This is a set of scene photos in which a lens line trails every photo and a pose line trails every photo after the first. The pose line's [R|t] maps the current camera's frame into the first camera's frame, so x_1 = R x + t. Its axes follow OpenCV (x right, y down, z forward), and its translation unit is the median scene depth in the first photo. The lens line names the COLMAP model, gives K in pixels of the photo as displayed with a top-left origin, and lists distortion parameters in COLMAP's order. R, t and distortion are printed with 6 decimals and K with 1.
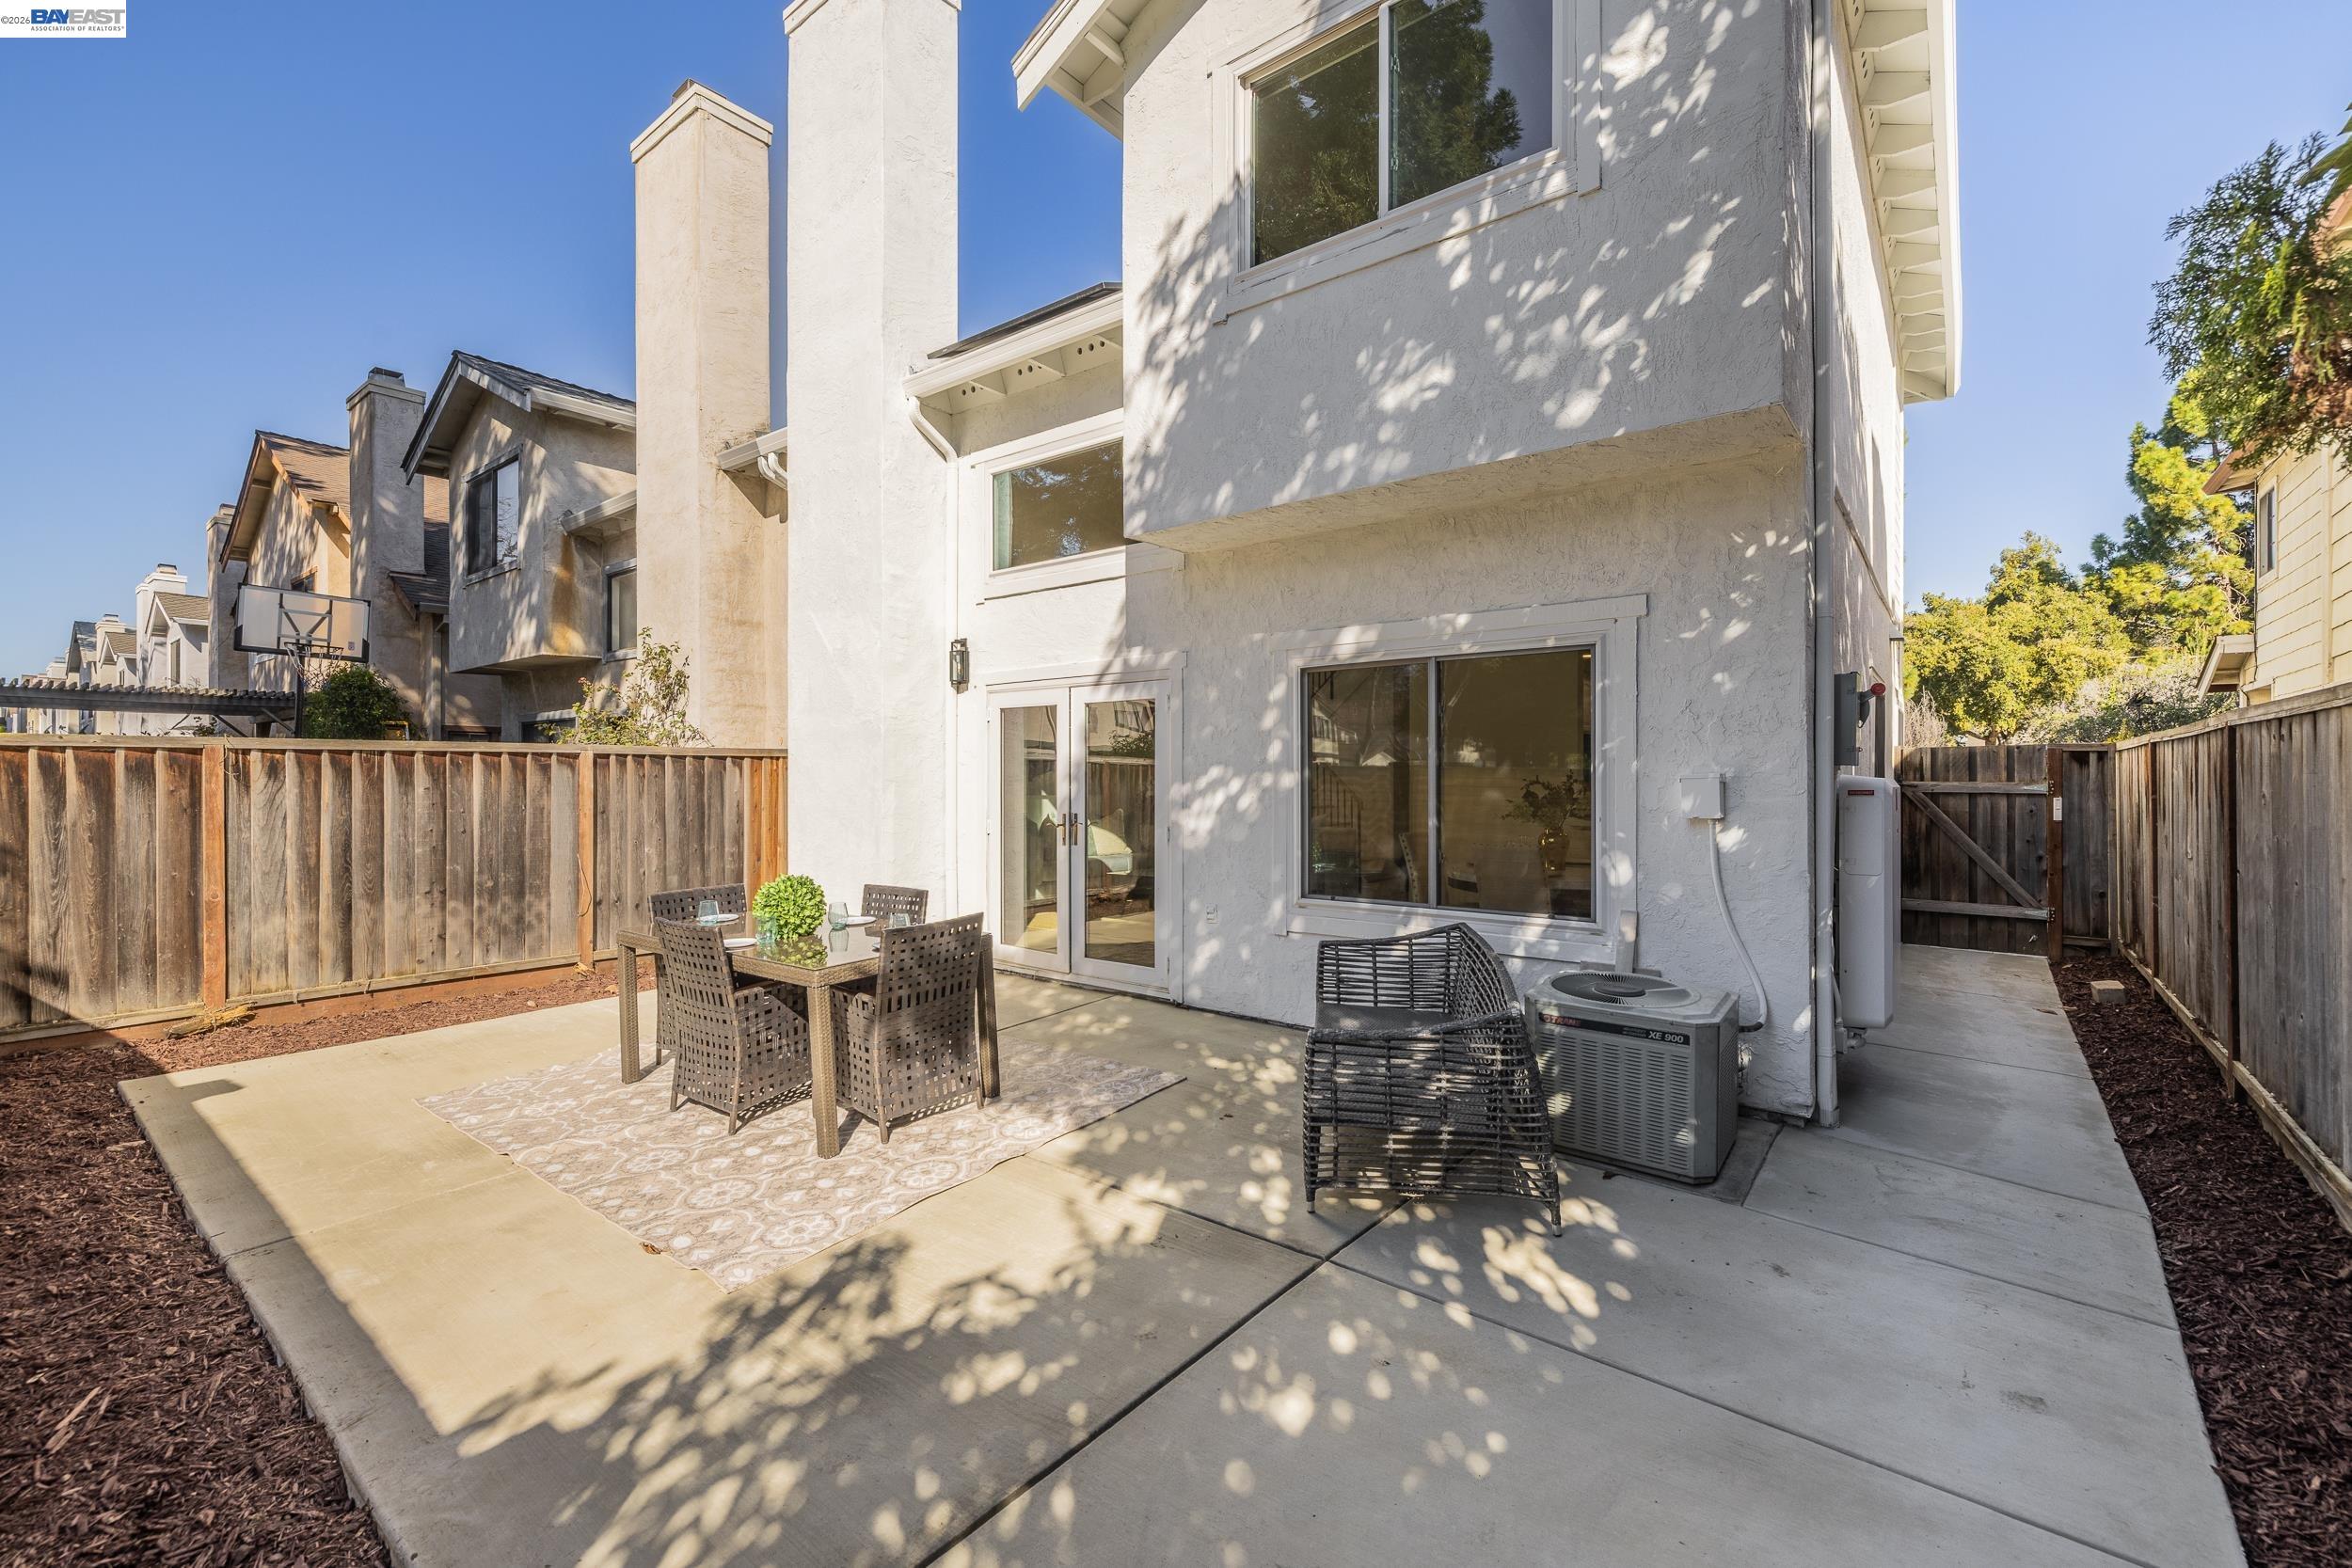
lens RADIAL K [[977.1, 0, 1176.1], [0, 977.1, 744.4], [0, 0, 1]] dist [0.001582, -0.000172]
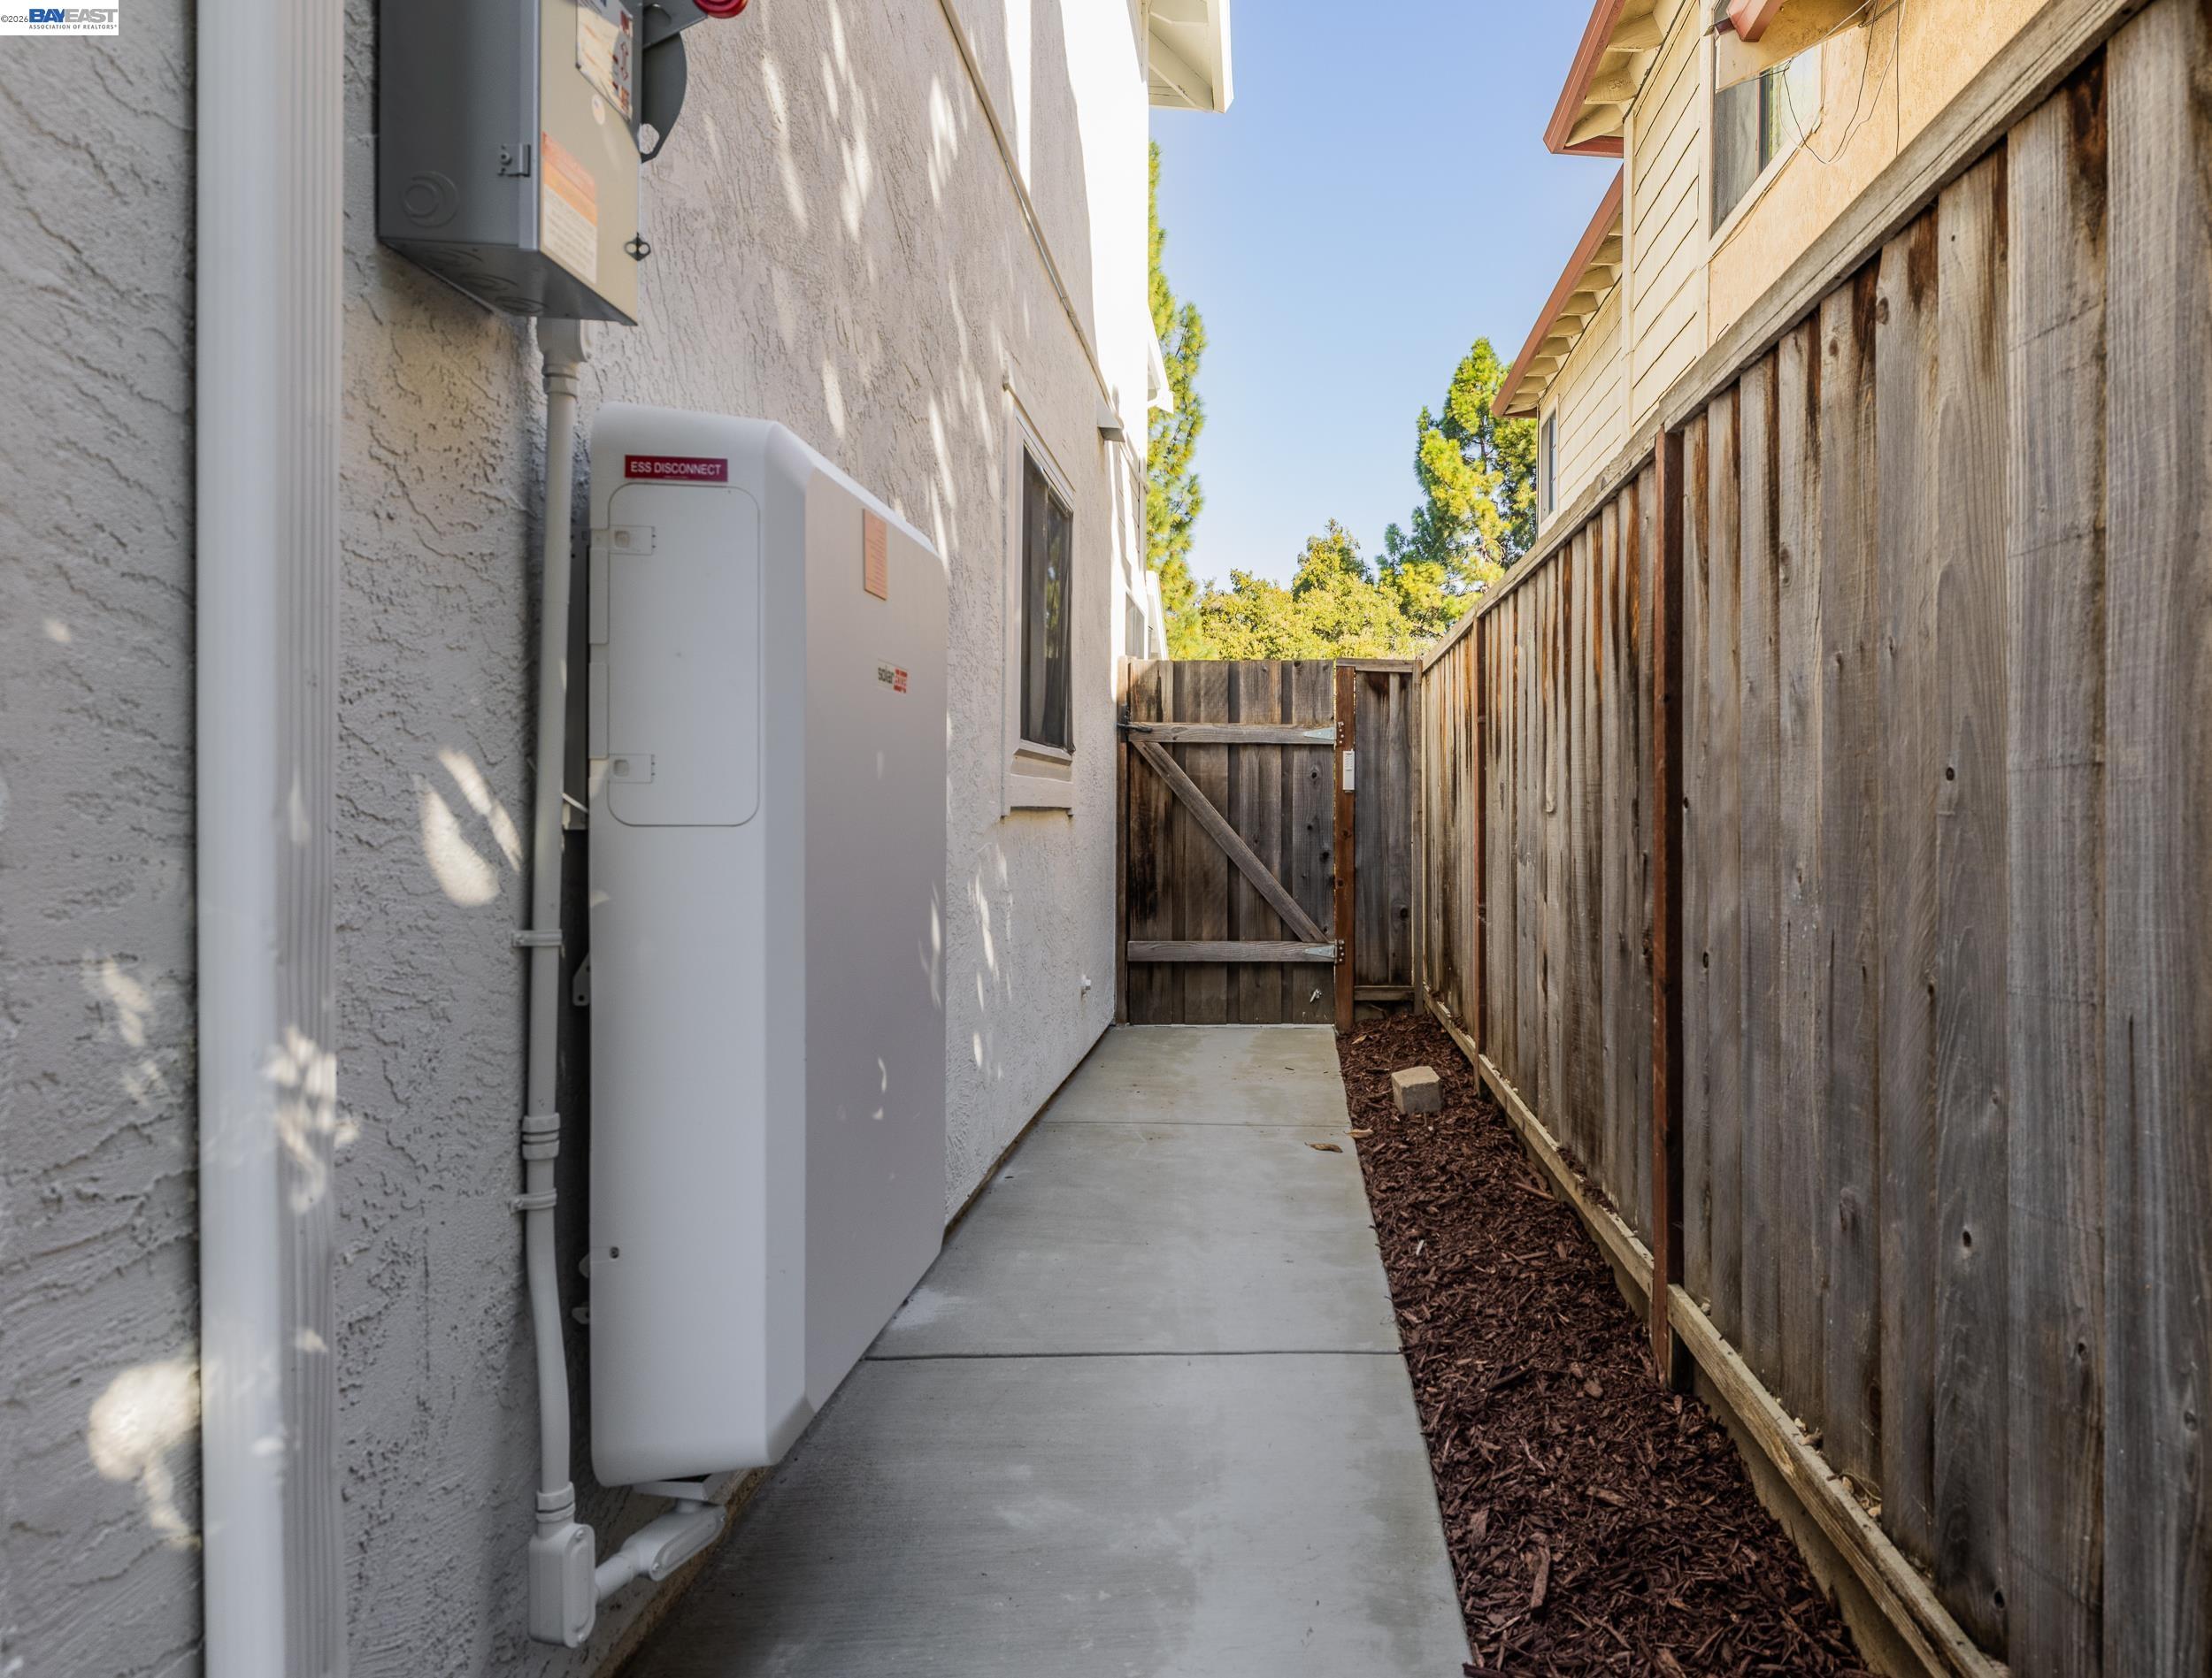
lens RADIAL K [[1356.9, 0, 1109.8], [0, 1356.9, 797.1], [0, 0, 1]] dist [-0.004745, -0.000250]
pose [[0.850890, -0.006995, 0.525298, 0.350904], [-0.001111, 0.999885, 0.015113, 0.069001], [-0.525343, -0.013443, 0.850784, 0.382016]]
